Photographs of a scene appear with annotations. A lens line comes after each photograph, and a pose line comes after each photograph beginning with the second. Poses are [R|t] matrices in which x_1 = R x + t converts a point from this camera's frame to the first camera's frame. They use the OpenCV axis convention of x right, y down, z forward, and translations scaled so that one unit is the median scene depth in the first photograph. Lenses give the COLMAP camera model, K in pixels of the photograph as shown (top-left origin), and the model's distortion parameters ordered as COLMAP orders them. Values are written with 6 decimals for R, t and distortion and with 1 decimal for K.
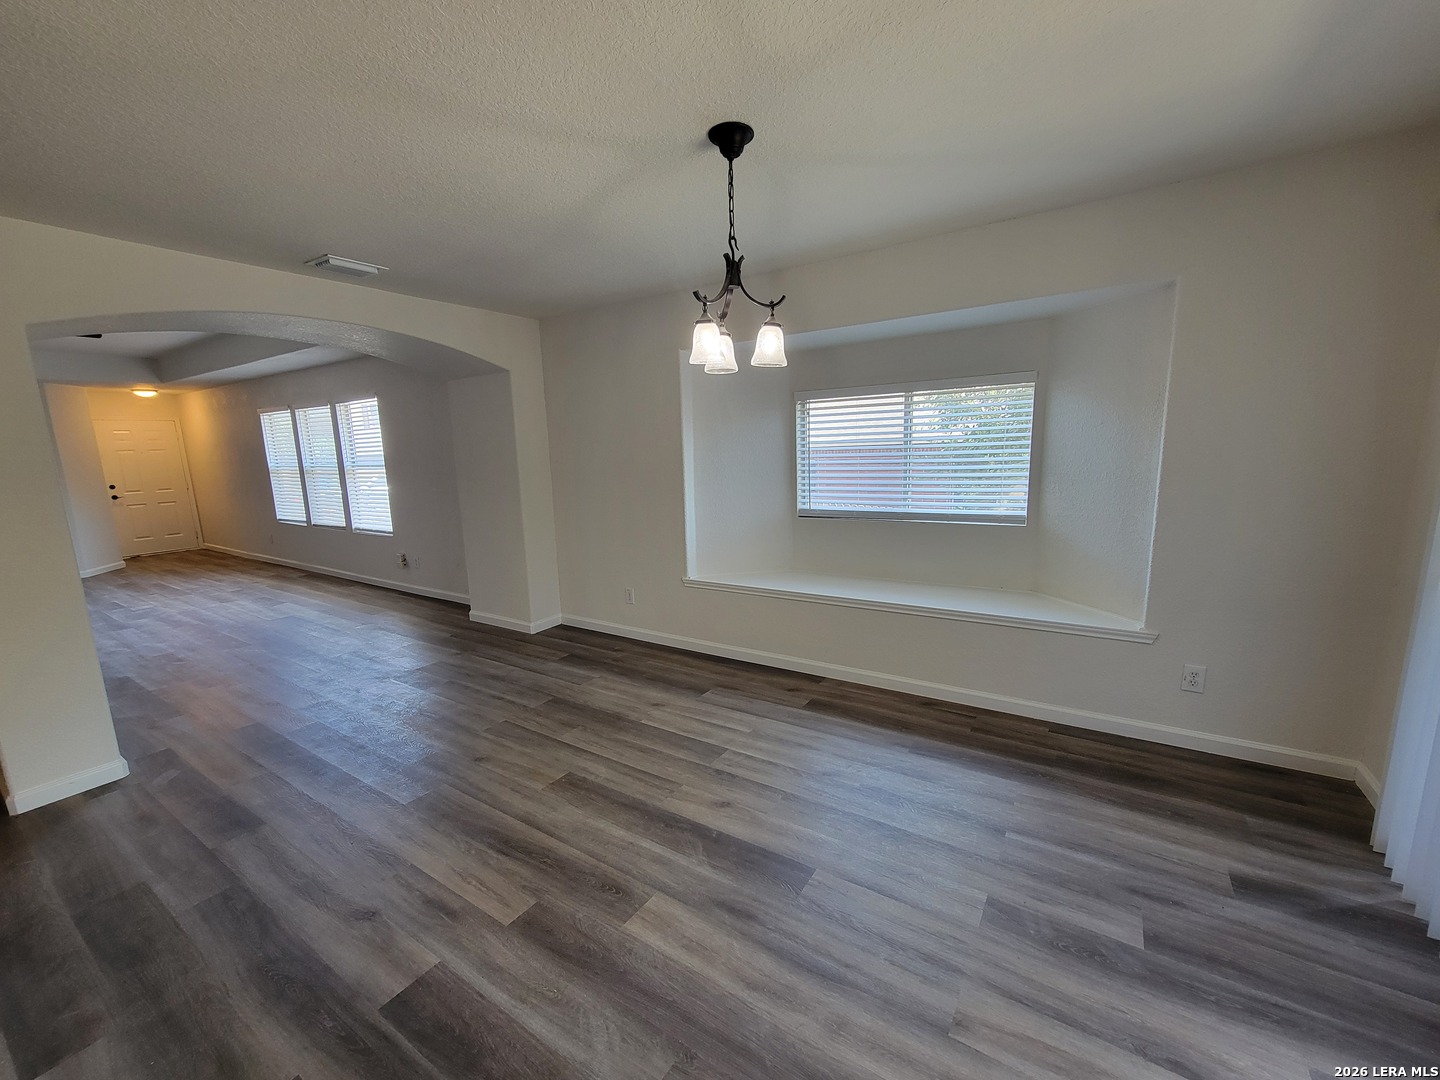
lens RADIAL K [[588.6, 0, 717.8], [0, 588.6, 550.4], [0, 0, 1]] dist [-0.003736, 0.001246]
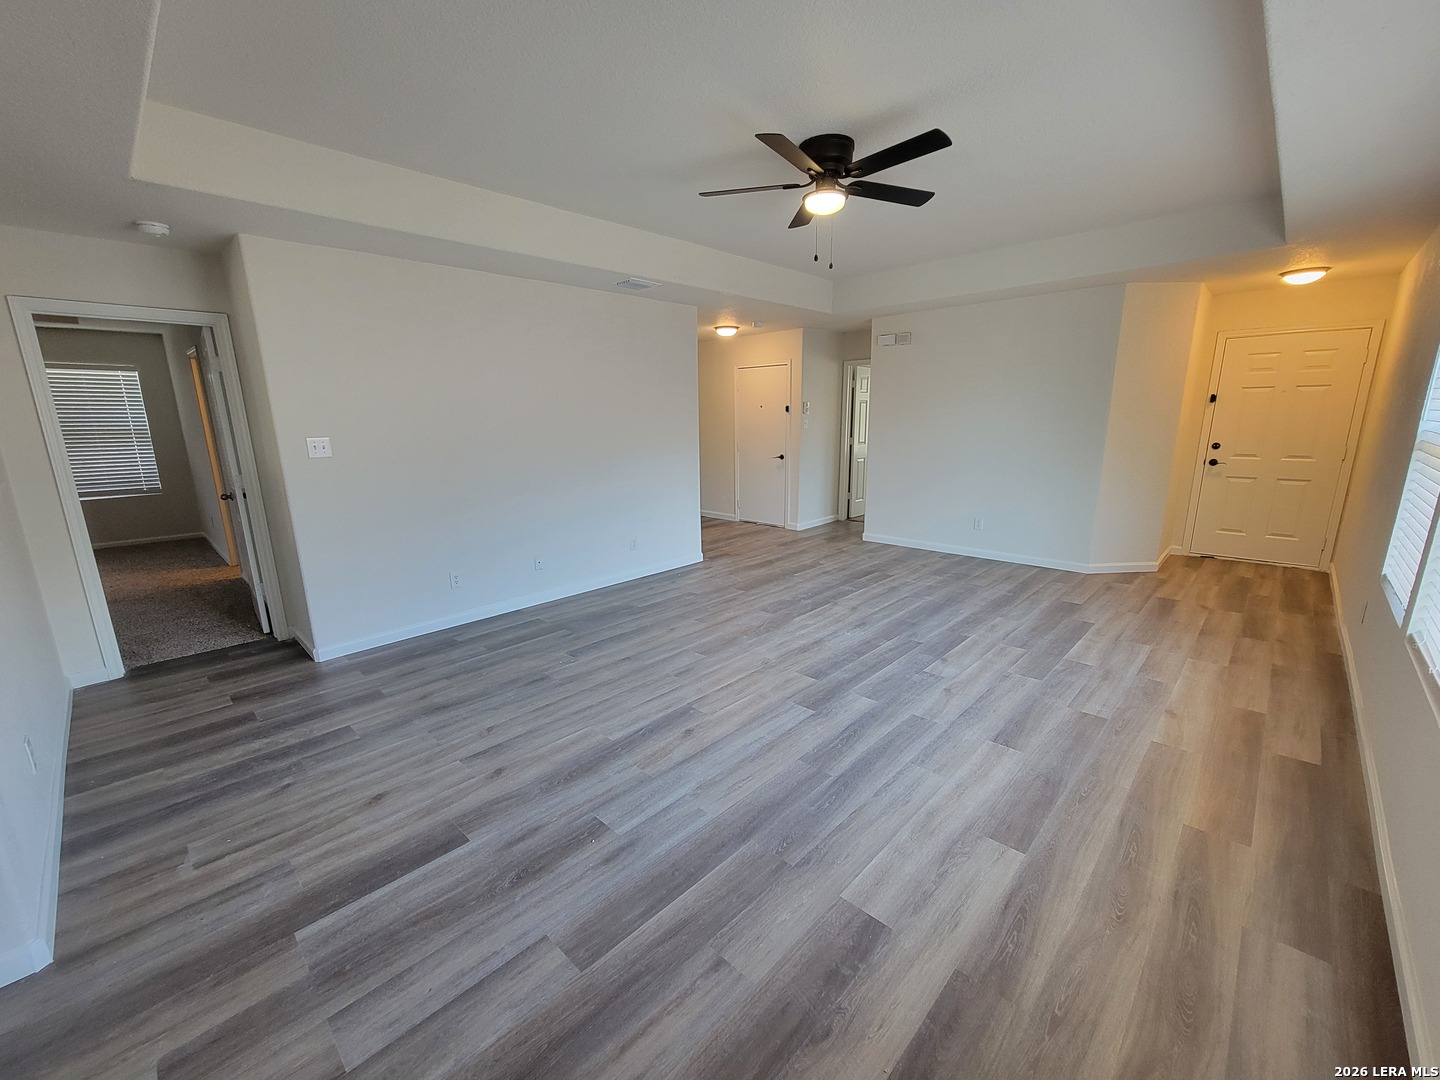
lens RADIAL K [[588.6, 0, 717.8], [0, 588.6, 550.4], [0, 0, 1]] dist [-0.003736, 0.001246]
pose [[-0.179811, 0.253647, -0.950437, -0.956249], [-0.156514, 0.946500, 0.282207, -0.308821], [0.971170, 0.199501, -0.130492, 1.868985]]
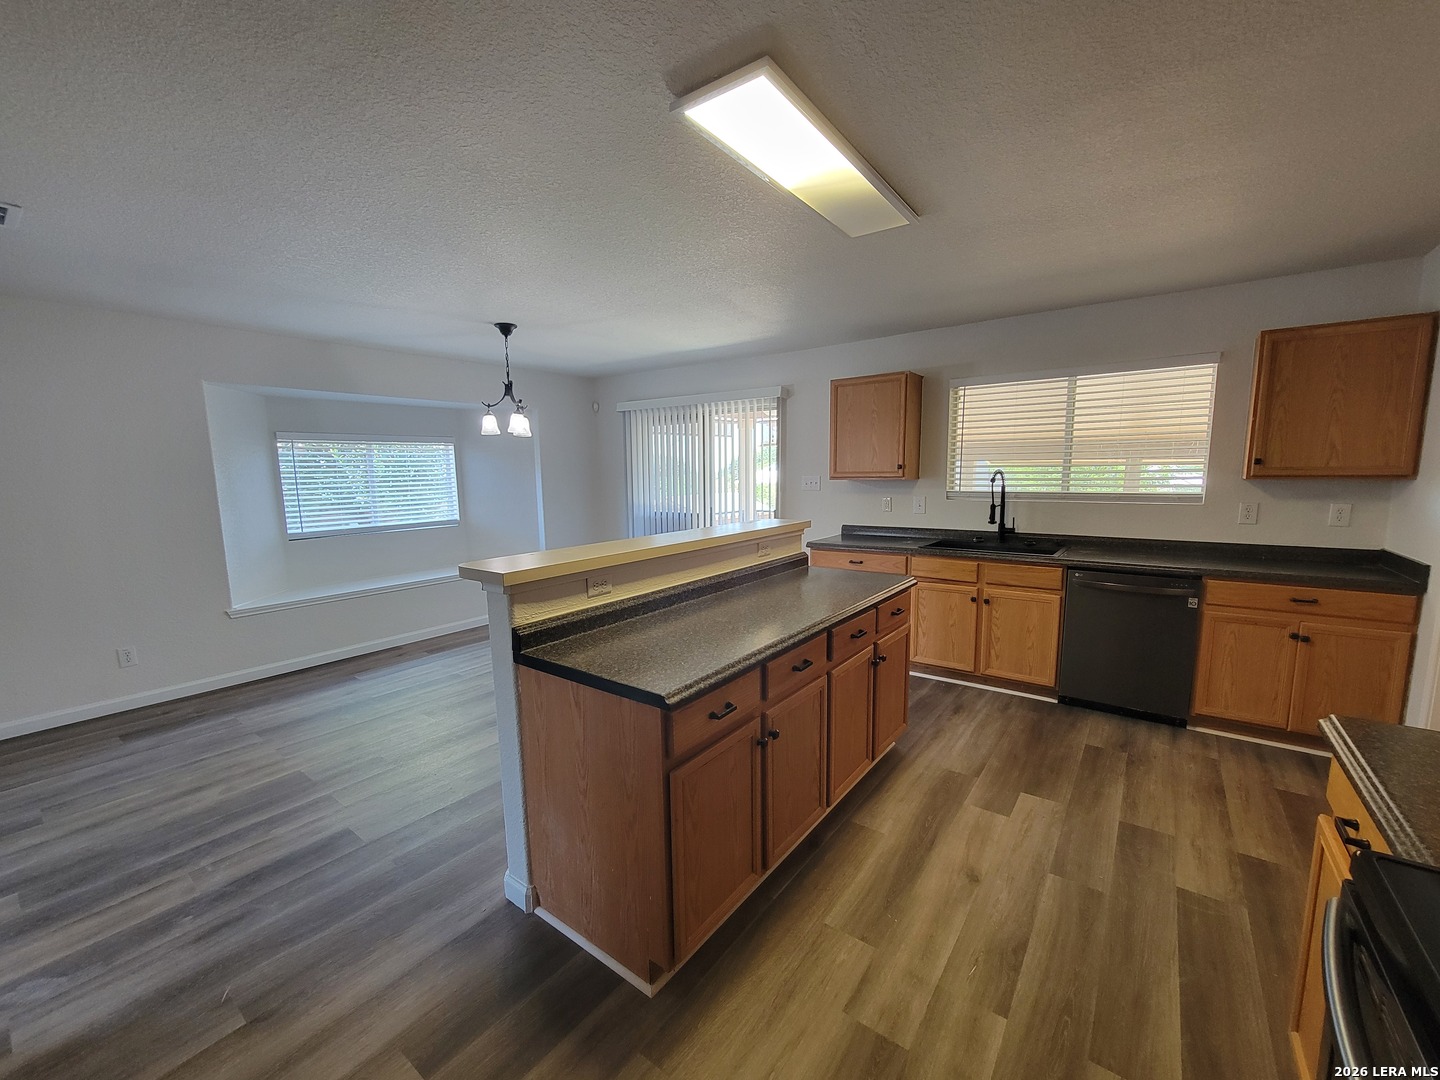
lens RADIAL K [[588.6, 0, 717.8], [0, 588.6, 550.4], [0, 0, 1]] dist [-0.003736, 0.001246]
pose [[0.060893, -0.105660, 0.992536, -1.488849], [0.183925, 0.978542, 0.092887, 0.013012], [-0.981052, 0.176896, 0.079020, 0.173834]]
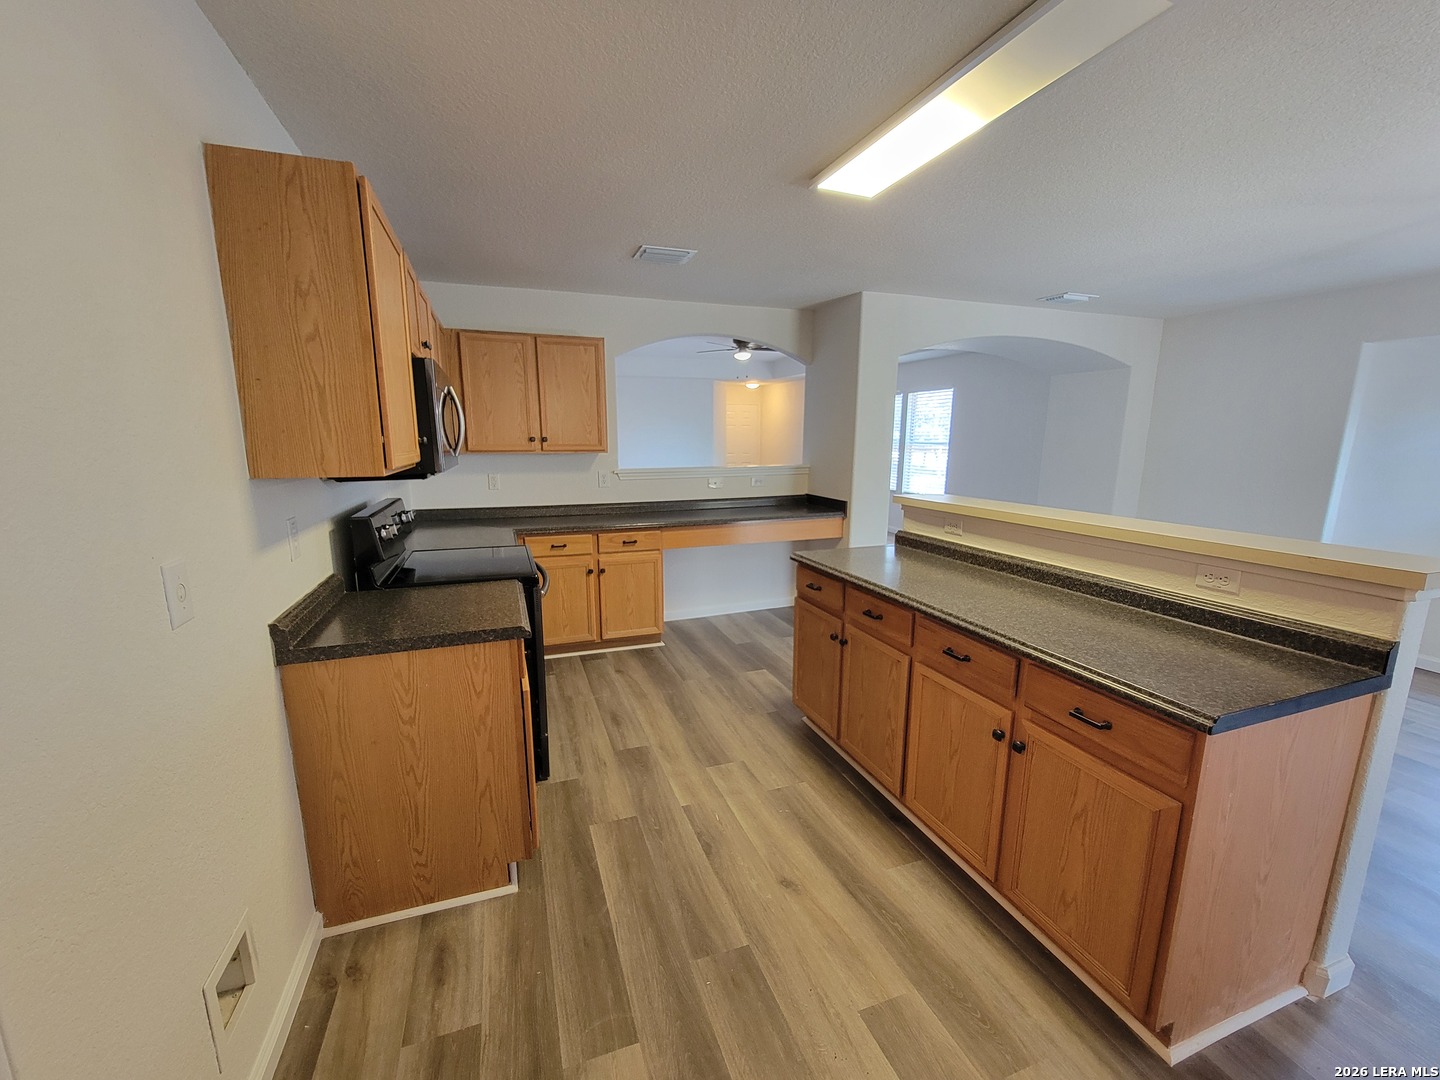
lens RADIAL K [[588.6, 0, 717.8], [0, 588.6, 550.4], [0, 0, 1]] dist [-0.003736, 0.001246]
pose [[0.801629, 0.147983, -0.579216, -0.459101], [-0.130888, 0.988817, 0.071484, 0.123133], [0.583317, 0.018509, 0.812034, -0.659910]]
